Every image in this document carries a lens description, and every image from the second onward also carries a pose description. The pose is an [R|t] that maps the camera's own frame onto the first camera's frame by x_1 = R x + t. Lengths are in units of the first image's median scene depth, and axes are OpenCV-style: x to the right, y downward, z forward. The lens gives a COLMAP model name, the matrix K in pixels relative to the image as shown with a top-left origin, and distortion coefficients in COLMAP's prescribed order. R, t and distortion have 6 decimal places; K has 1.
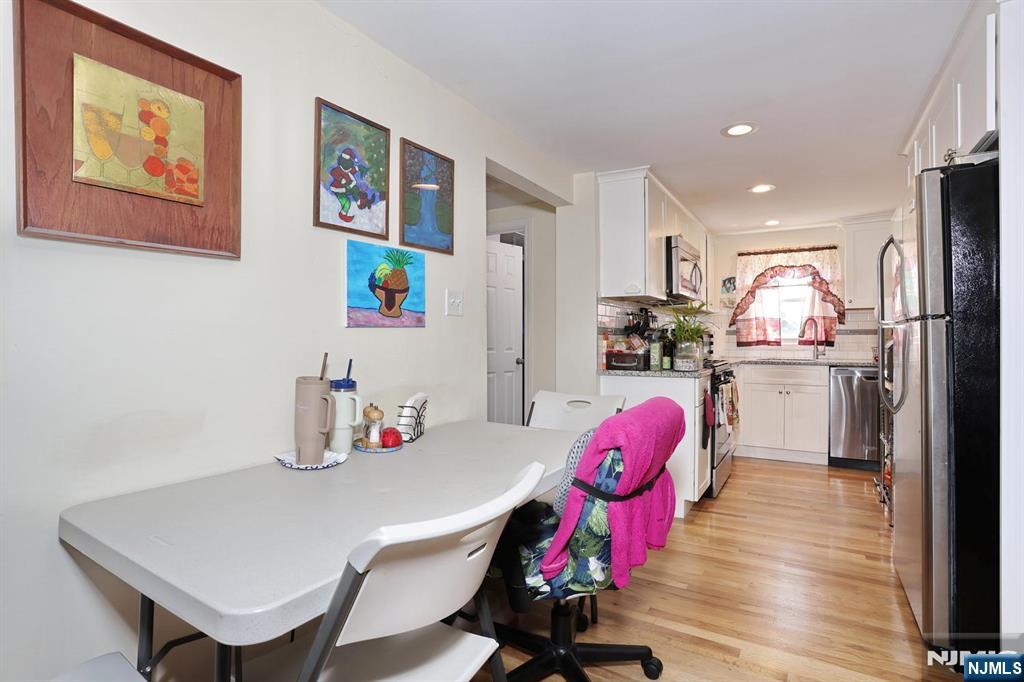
lens RADIAL K [[498.0, 0, 505.9], [0, 498.0, 340.0], [0, 0, 1]] dist [-0.057328, 0.002685]
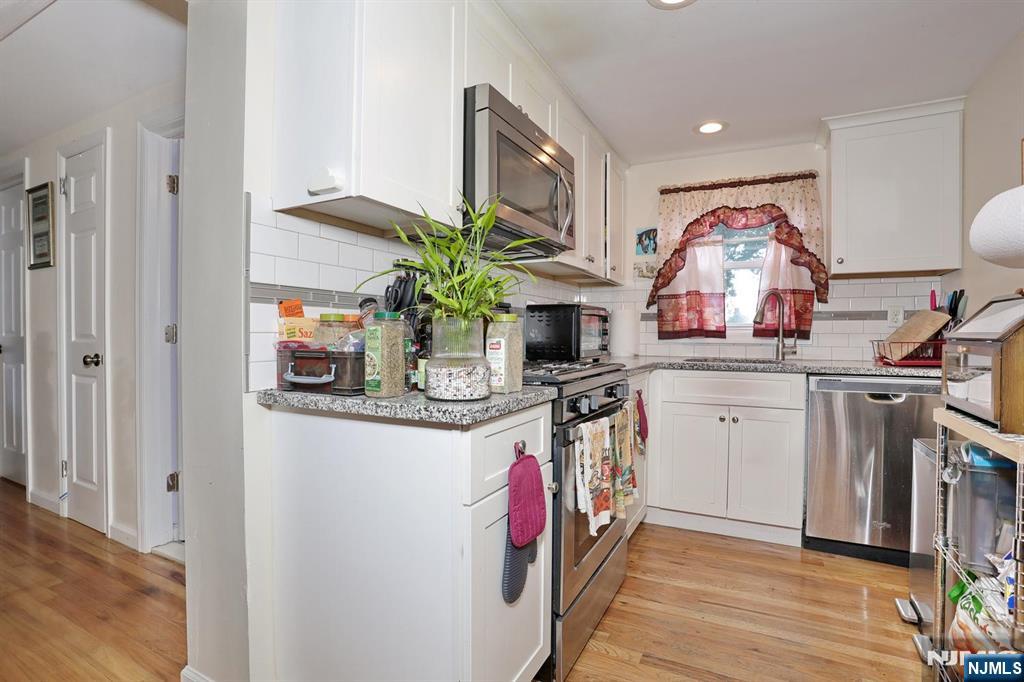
lens RADIAL K [[498.0, 0, 510.4], [0, 498.0, 336.7], [0, 0, 1]] dist [-0.057328, 0.002685]
pose [[0.996602, 0.006040, 0.082151, 0.252444], [-0.006472, 0.999967, 0.005001, 0.009551], [-0.082118, -0.005515, 0.996607, 0.422805]]
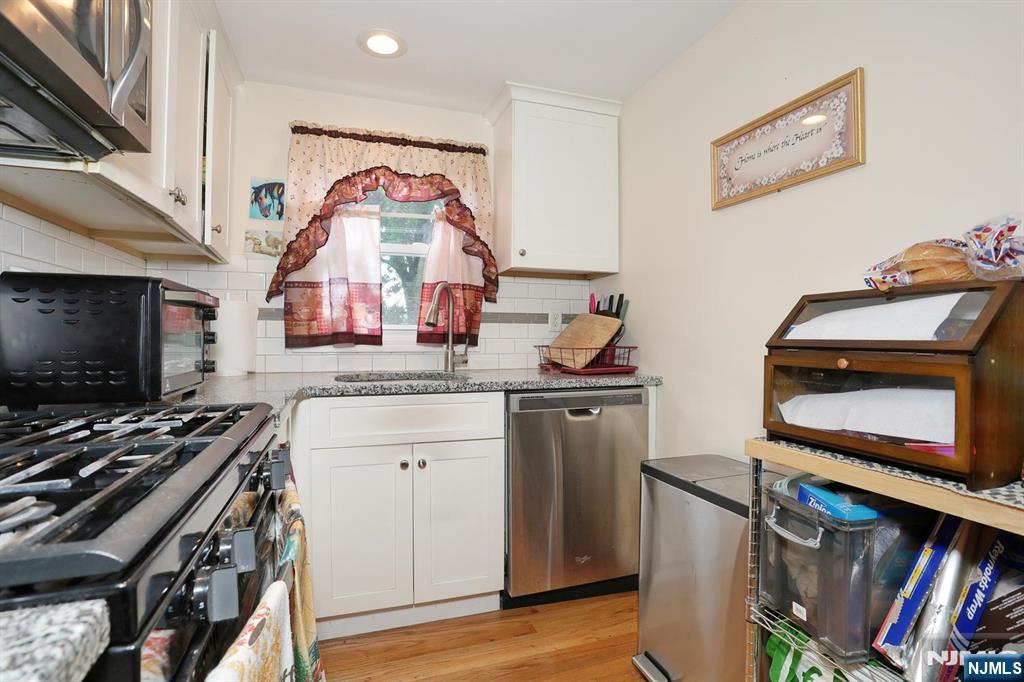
lens RADIAL K [[498.0, 0, 504.3], [0, 498.0, 332.7], [0, 0, 1]] dist [-0.057328, 0.002685]
pose [[0.637500, 0.011878, 0.770358, 0.291874], [-0.001647, 0.999900, -0.014055, 0.007433], [-0.770448, 0.007692, 0.637456, 0.647197]]
